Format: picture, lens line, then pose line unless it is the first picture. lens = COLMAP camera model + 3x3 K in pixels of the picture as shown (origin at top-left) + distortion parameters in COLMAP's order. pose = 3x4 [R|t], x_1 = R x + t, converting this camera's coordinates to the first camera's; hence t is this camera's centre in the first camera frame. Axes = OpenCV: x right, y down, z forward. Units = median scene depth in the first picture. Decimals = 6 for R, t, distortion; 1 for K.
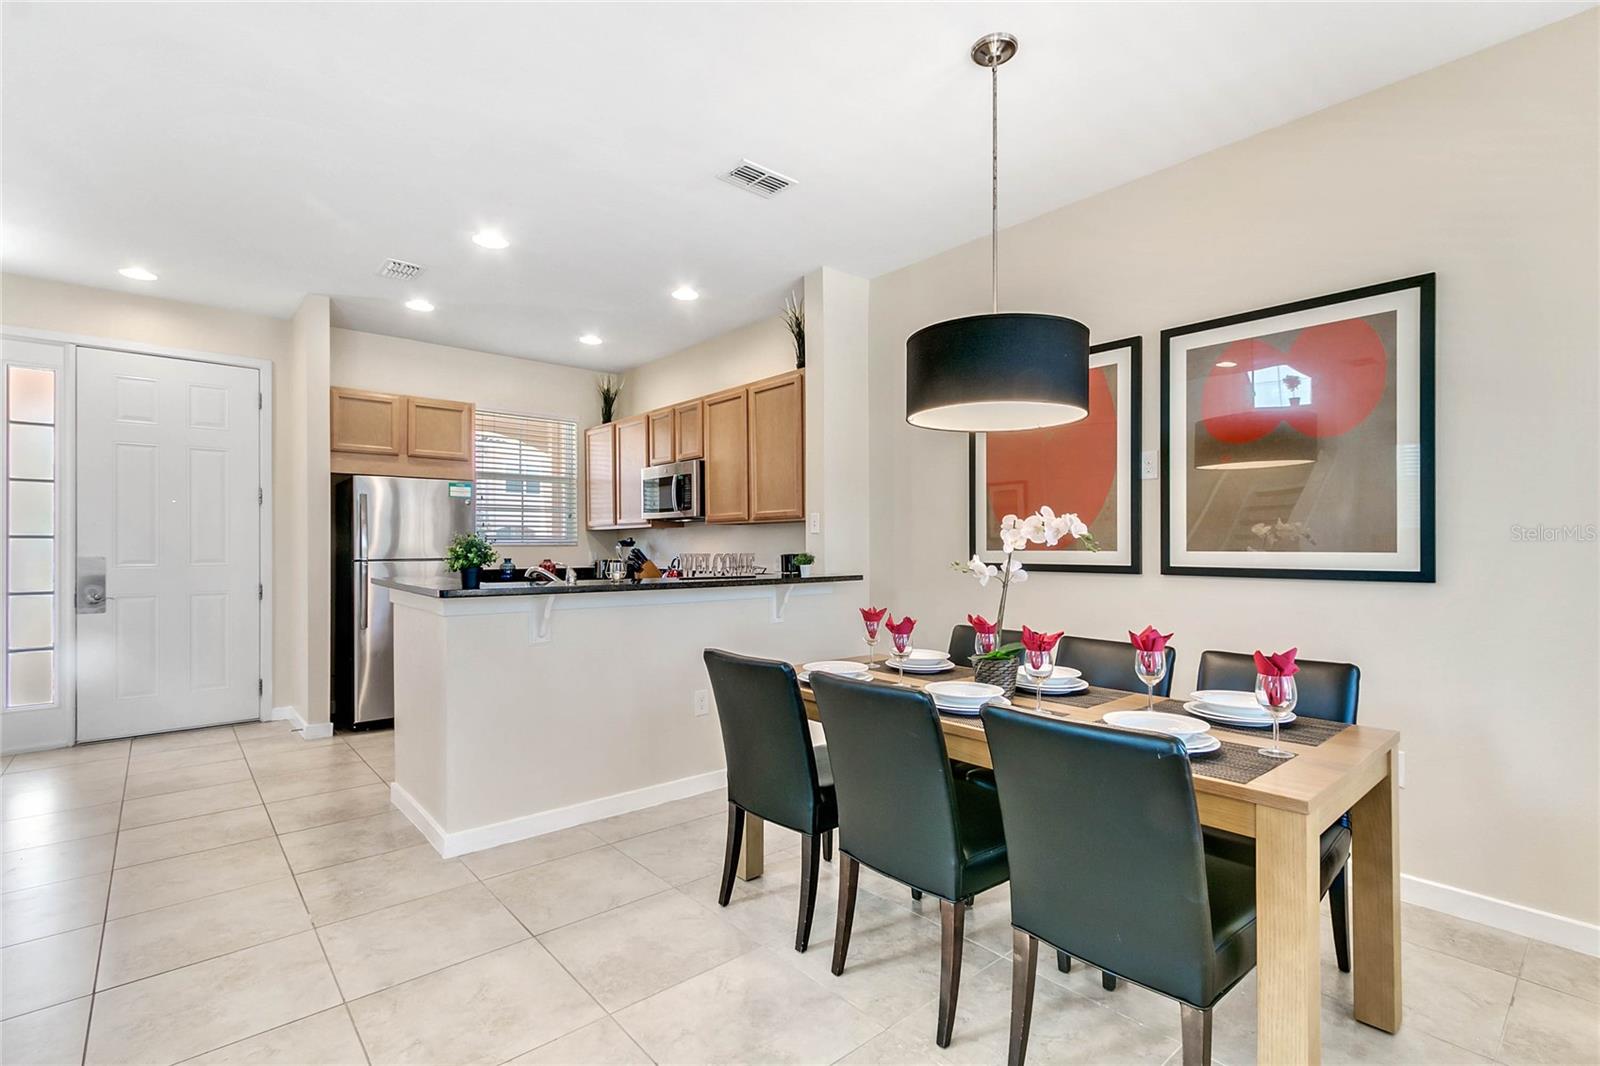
lens RADIAL K [[743.6, 0, 807.9], [0, 743.6, 545.3], [0, 0, 1]] dist [0.001555, 0.000080]
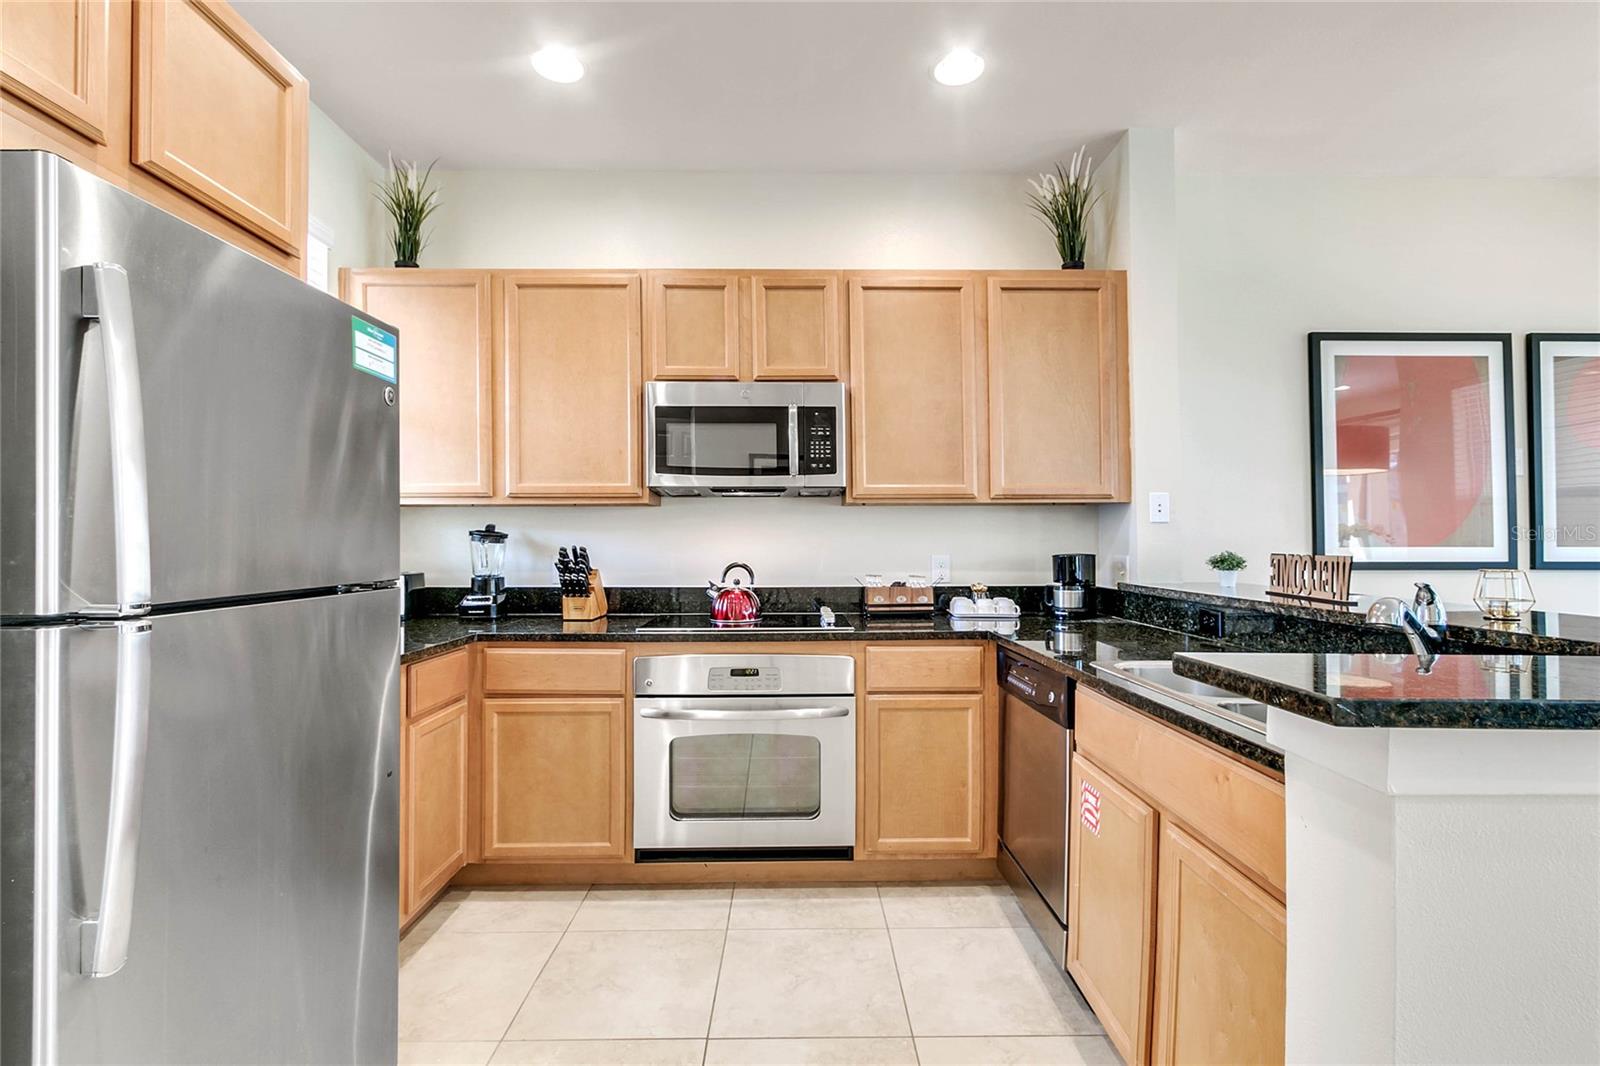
lens RADIAL K [[738.0, 0, 800.0], [0, 738.0, 533.0], [0, 0, 1]] dist [0.003965, 0.000543]
pose [[0.642589, 0.008480, 0.766164, -0.628374], [-0.001350, 0.999950, -0.009935, 0.000142], [-0.766210, 0.005350, 0.642568, 0.733072]]
